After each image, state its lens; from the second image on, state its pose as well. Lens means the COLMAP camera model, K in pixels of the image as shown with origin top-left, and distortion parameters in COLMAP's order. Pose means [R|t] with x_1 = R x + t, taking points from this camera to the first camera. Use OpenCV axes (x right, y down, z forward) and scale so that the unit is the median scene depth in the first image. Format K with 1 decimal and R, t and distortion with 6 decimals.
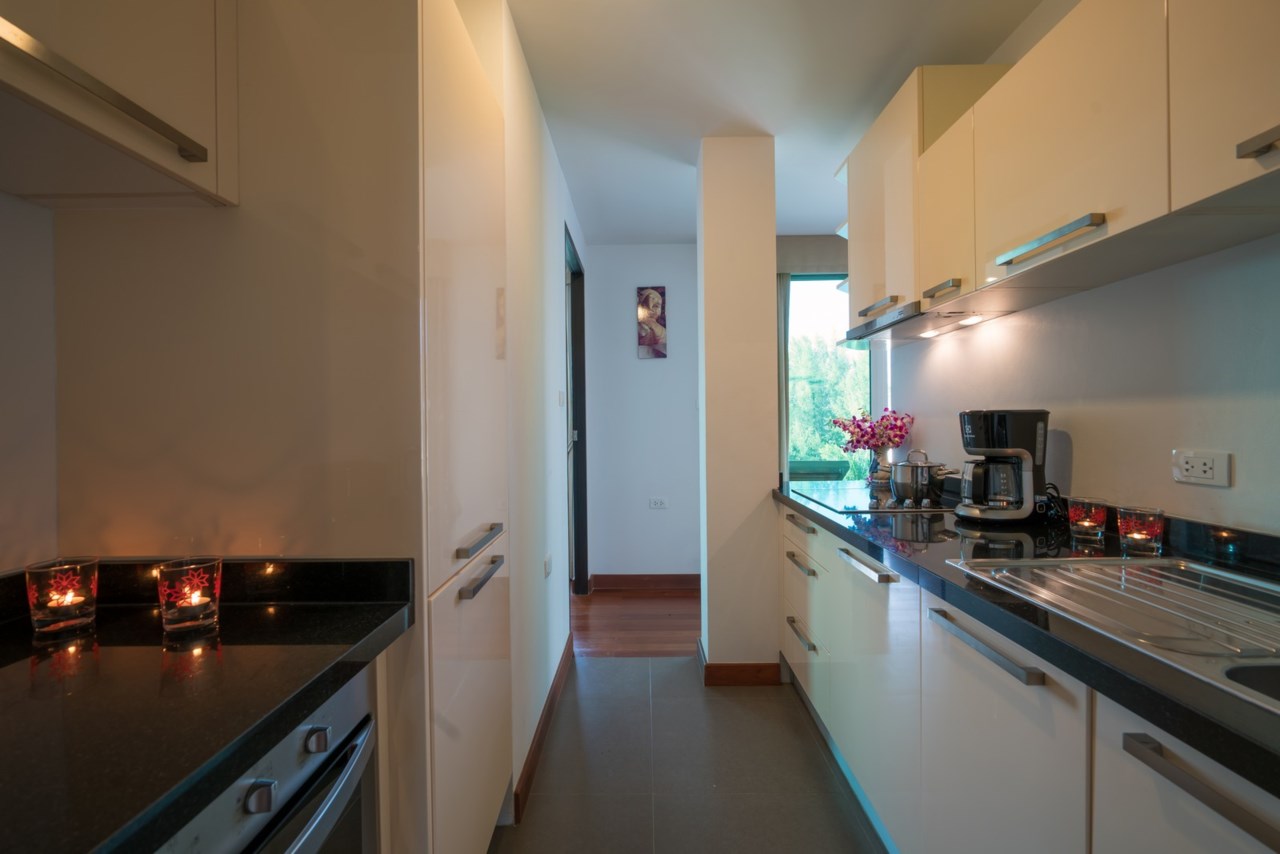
lens RADIAL K [[559.9, 0, 647.4], [0, 559.9, 418.0], [0, 0, 1]] dist [-0.016940, 0.006837]
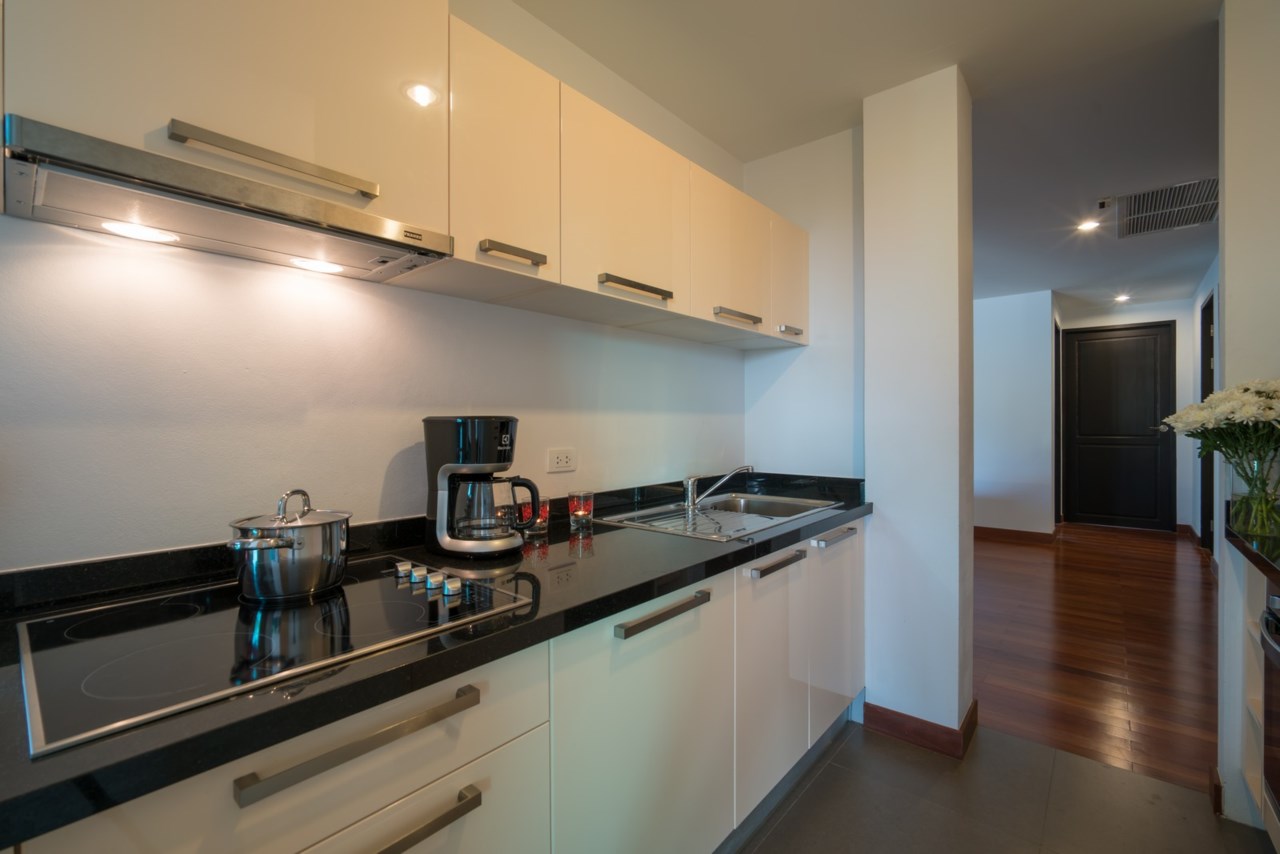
lens RADIAL K [[559.9, 0, 647.4], [0, 559.9, 418.0], [0, 0, 1]] dist [-0.016940, 0.006837]
pose [[-0.725507, 0.006755, 0.688181, -0.171581], [0.009094, 0.999959, -0.000227, -0.017823], [-0.688154, 0.006094, -0.725539, 1.694953]]
